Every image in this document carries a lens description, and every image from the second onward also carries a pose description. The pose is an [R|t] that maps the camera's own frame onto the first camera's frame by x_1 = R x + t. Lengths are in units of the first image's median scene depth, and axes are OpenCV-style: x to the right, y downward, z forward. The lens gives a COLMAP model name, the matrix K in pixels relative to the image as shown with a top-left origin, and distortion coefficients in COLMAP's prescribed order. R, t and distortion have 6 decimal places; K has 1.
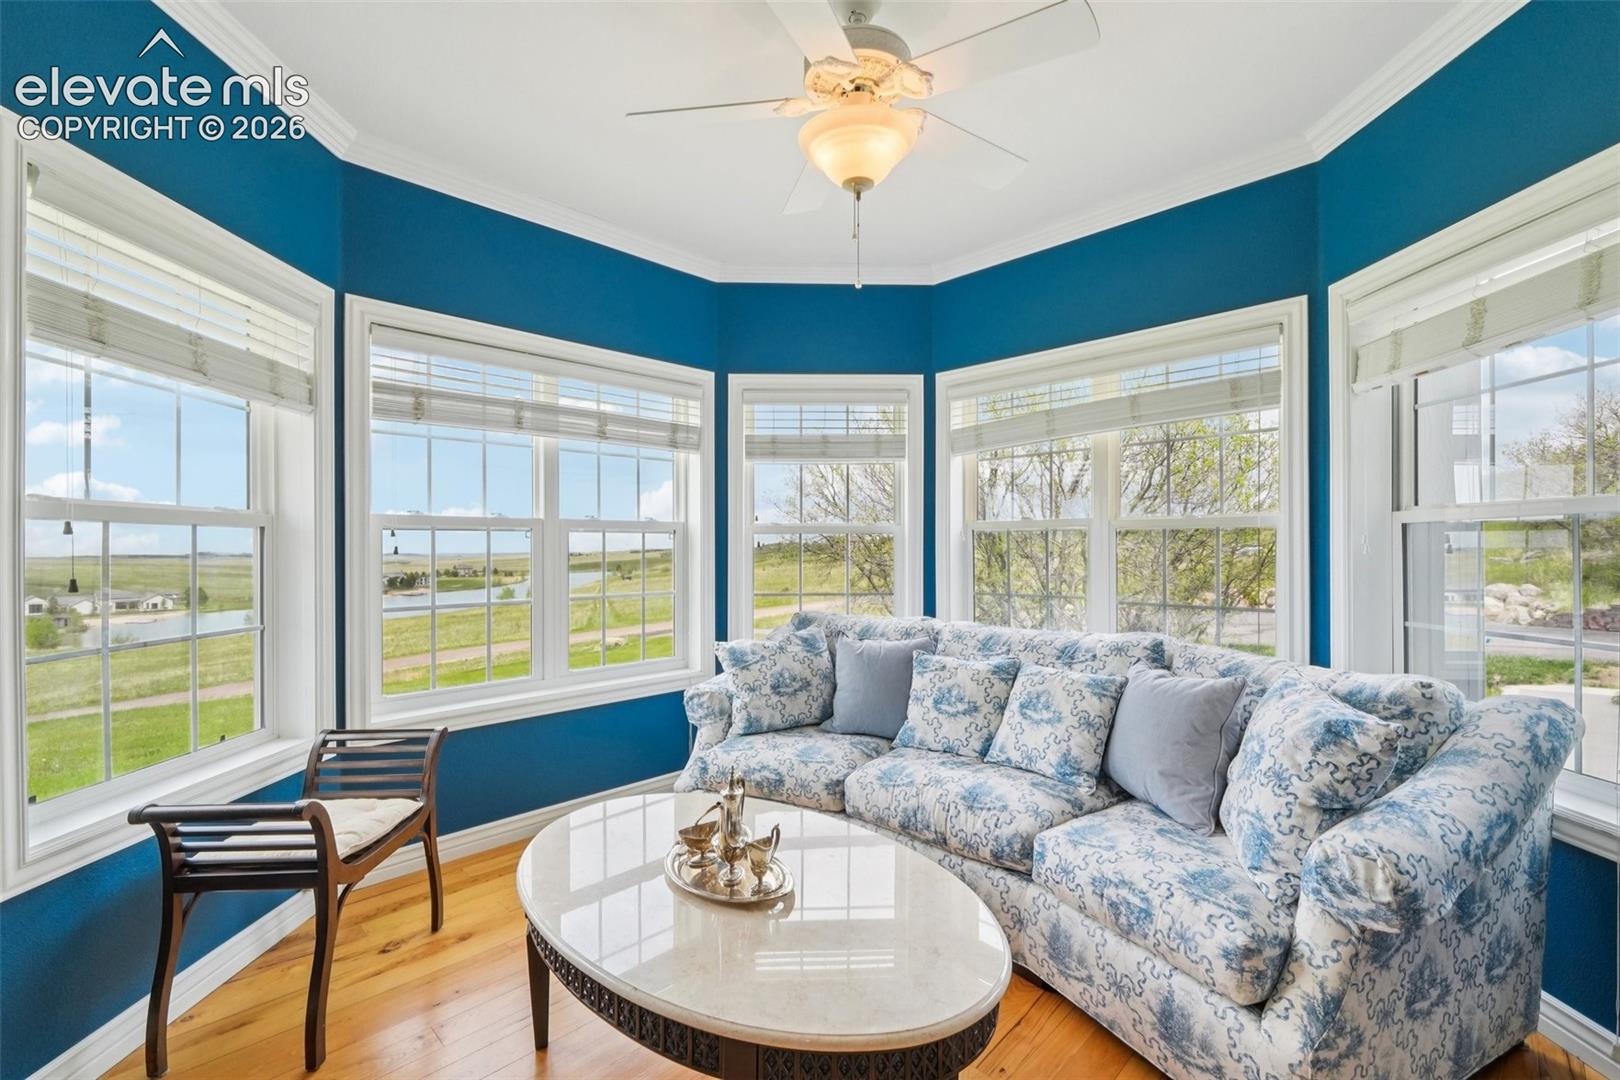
lens RADIAL K [[699.0, 0, 817.5], [0, 699.0, 552.5], [0, 0, 1]] dist [-0.004316, 0.001893]
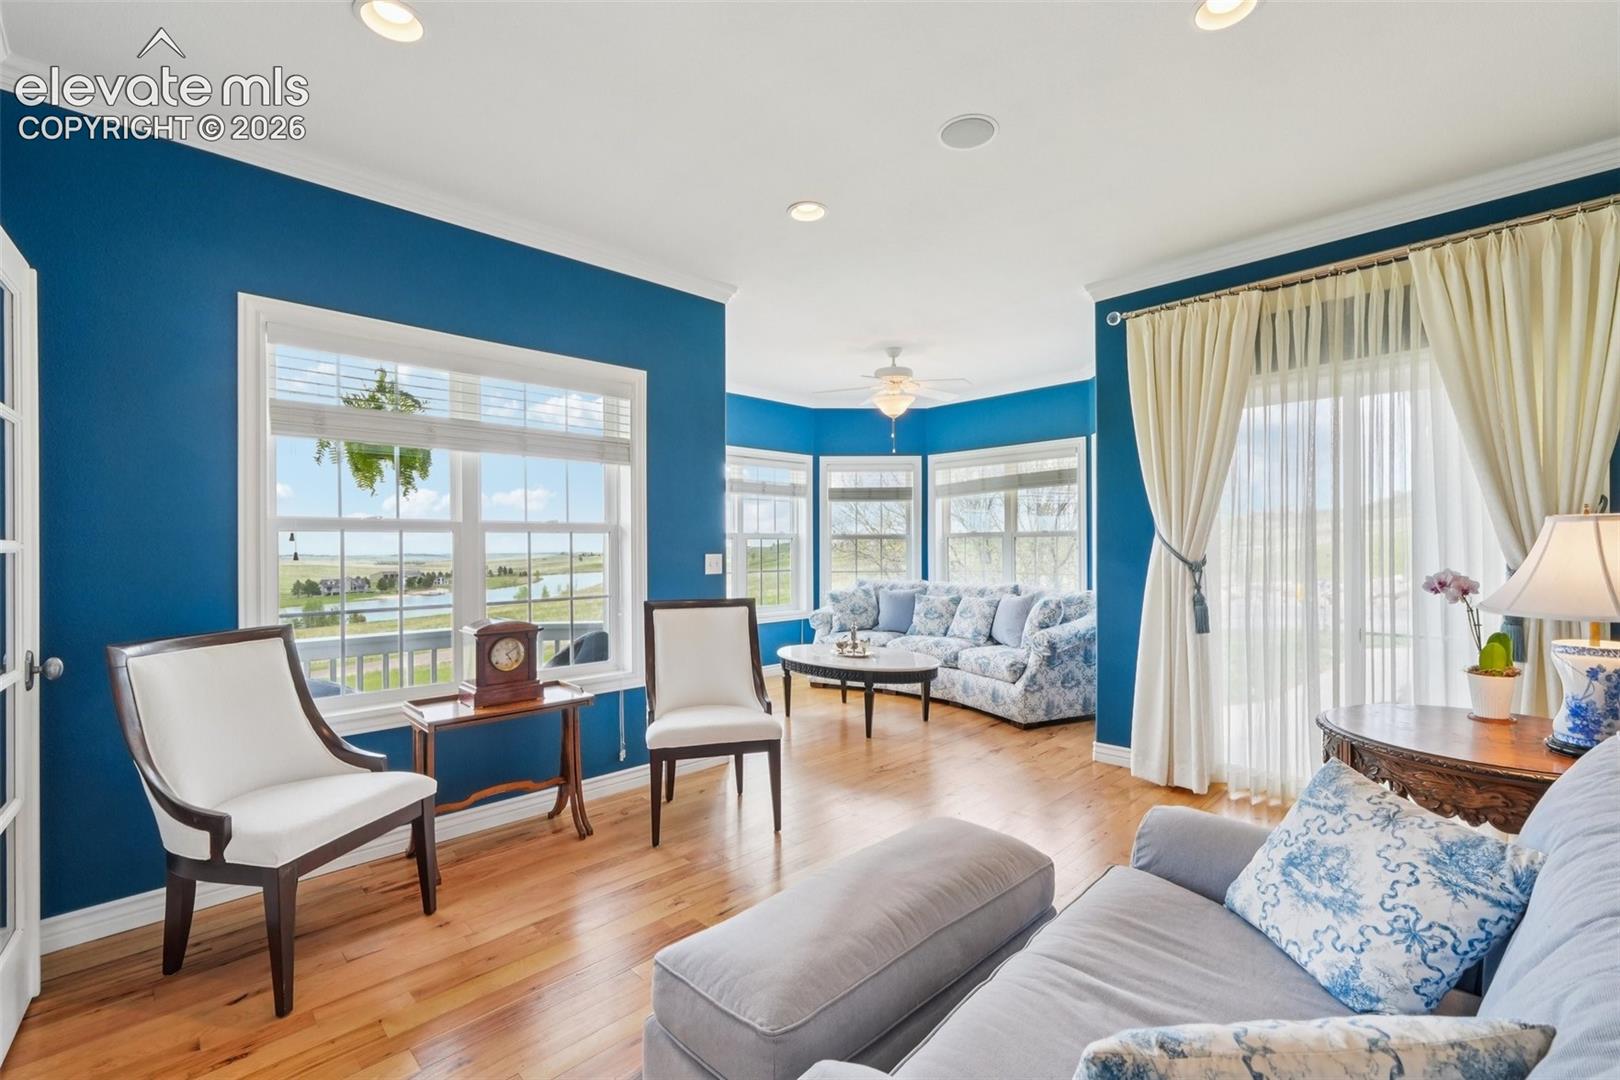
lens RADIAL K [[699.0, 0, 819.2], [0, 699.0, 552.9], [0, 0, 1]] dist [-0.004316, 0.001893]
pose [[0.999904, -0.003542, -0.013402, -0.137615], [0.003569, 0.999992, 0.001998, 0.008004], [0.013395, -0.002046, 0.999908, -1.217296]]
